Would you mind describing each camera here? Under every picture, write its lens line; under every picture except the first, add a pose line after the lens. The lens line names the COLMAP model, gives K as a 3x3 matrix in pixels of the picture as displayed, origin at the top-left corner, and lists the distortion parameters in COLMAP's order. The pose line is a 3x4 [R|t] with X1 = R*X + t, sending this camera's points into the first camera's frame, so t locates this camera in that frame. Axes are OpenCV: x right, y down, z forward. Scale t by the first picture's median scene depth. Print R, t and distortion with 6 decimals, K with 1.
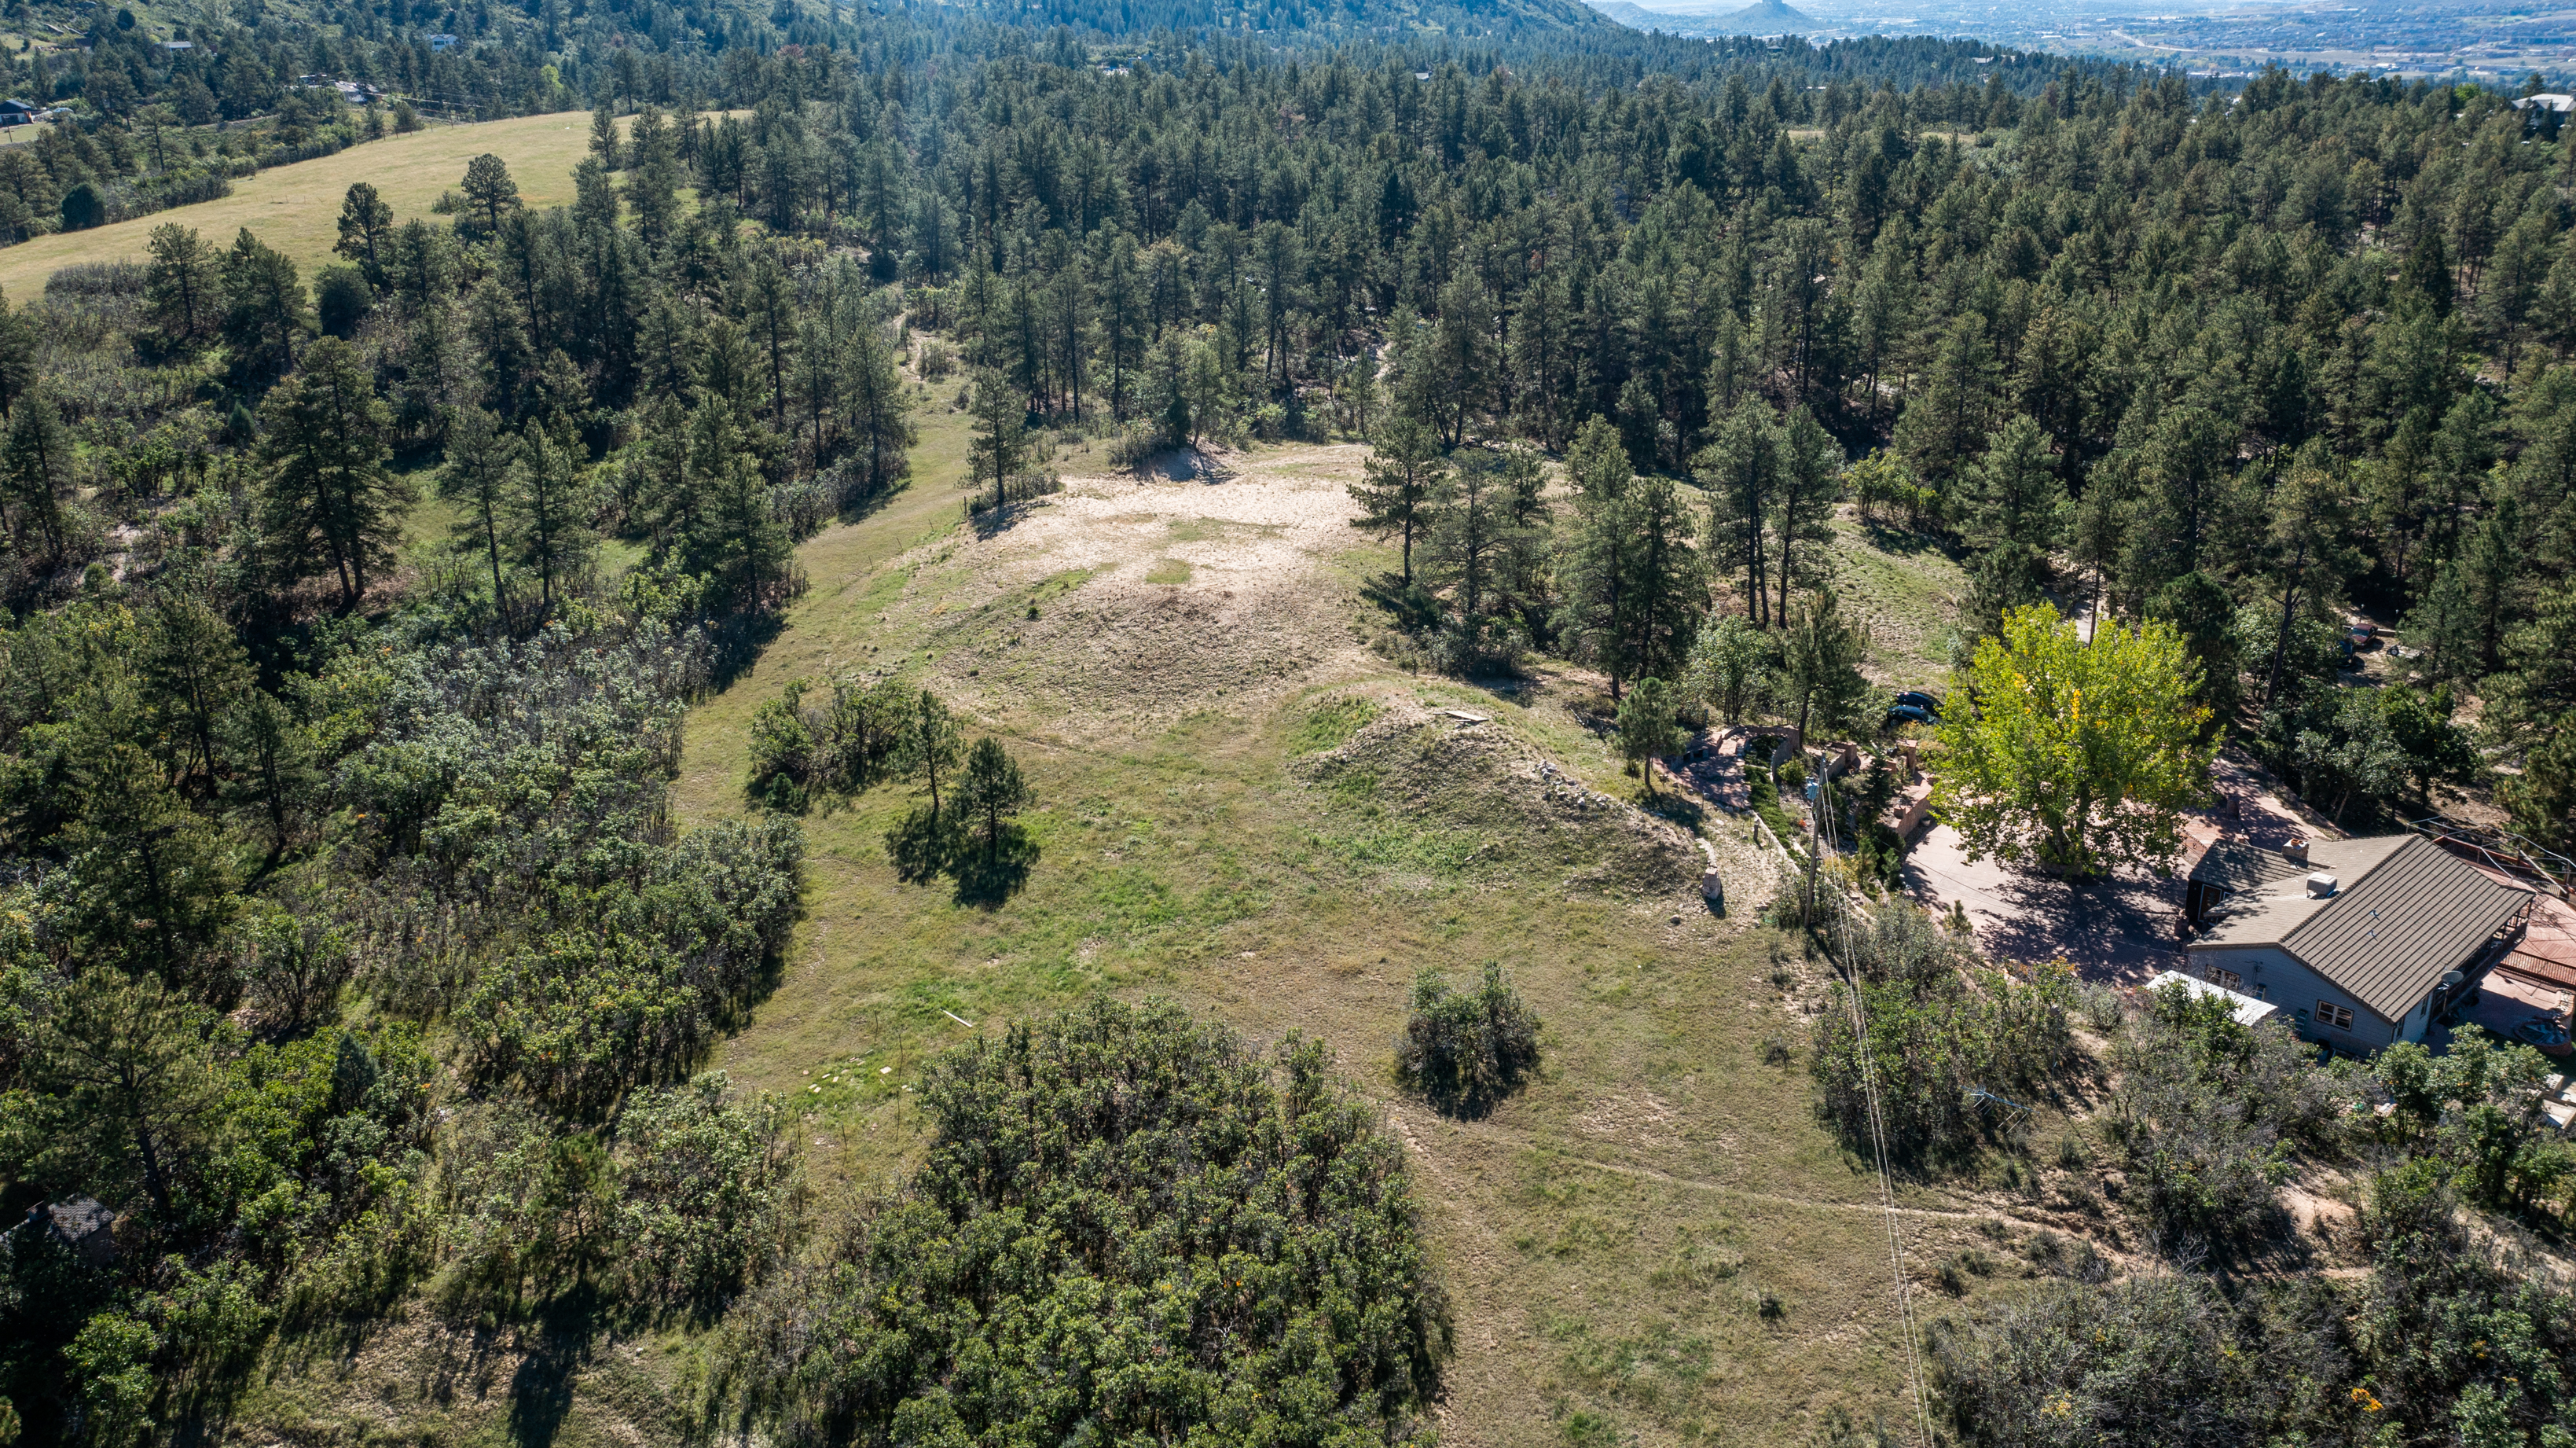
lens RADIAL K [[1977.3, 0, 1295.1], [0, 1977.3, 727.0], [0, 0, 1]] dist [-0.035169, 0.000604]
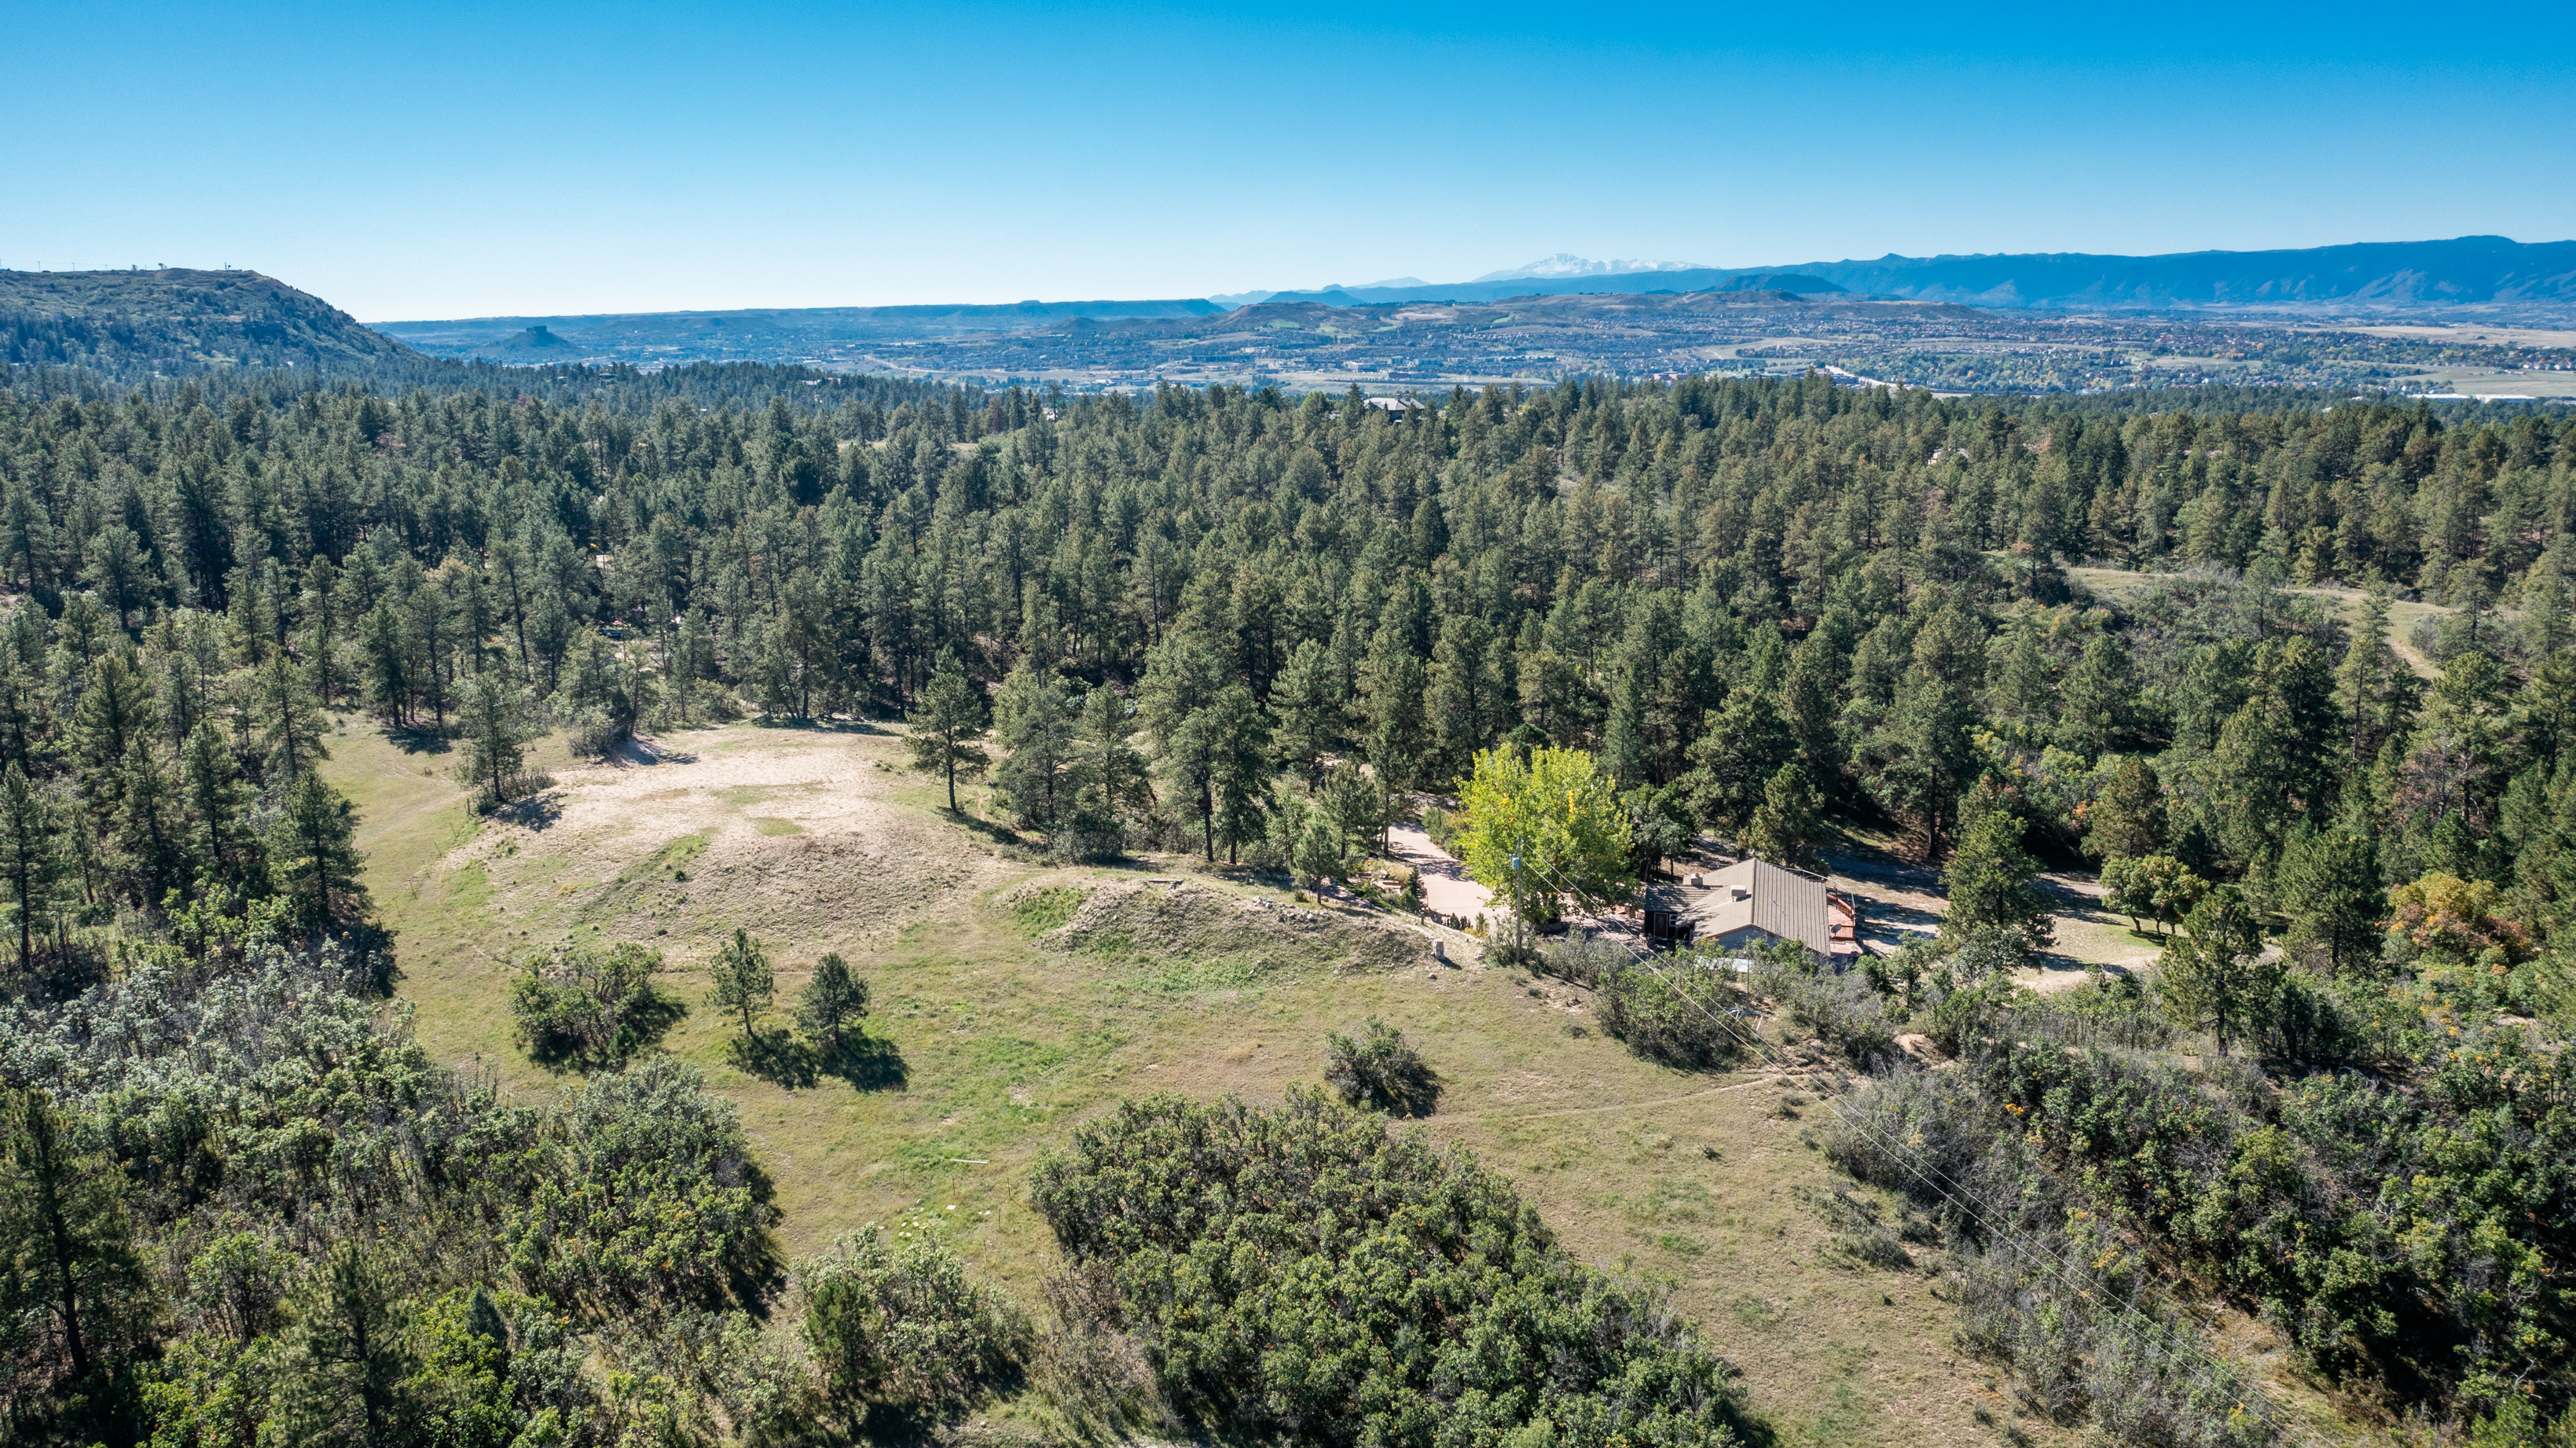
lens RADIAL K [[1977.3, 0, 1275.8], [0, 1977.3, 721.3], [0, 0, 1]] dist [-0.035169, 0.000604]
pose [[0.836629, -0.098426, 0.538855, -0.478127], [0.182195, 0.977716, -0.104290, 0.037287], [-0.516582, 0.185428, 0.835918, -0.095617]]
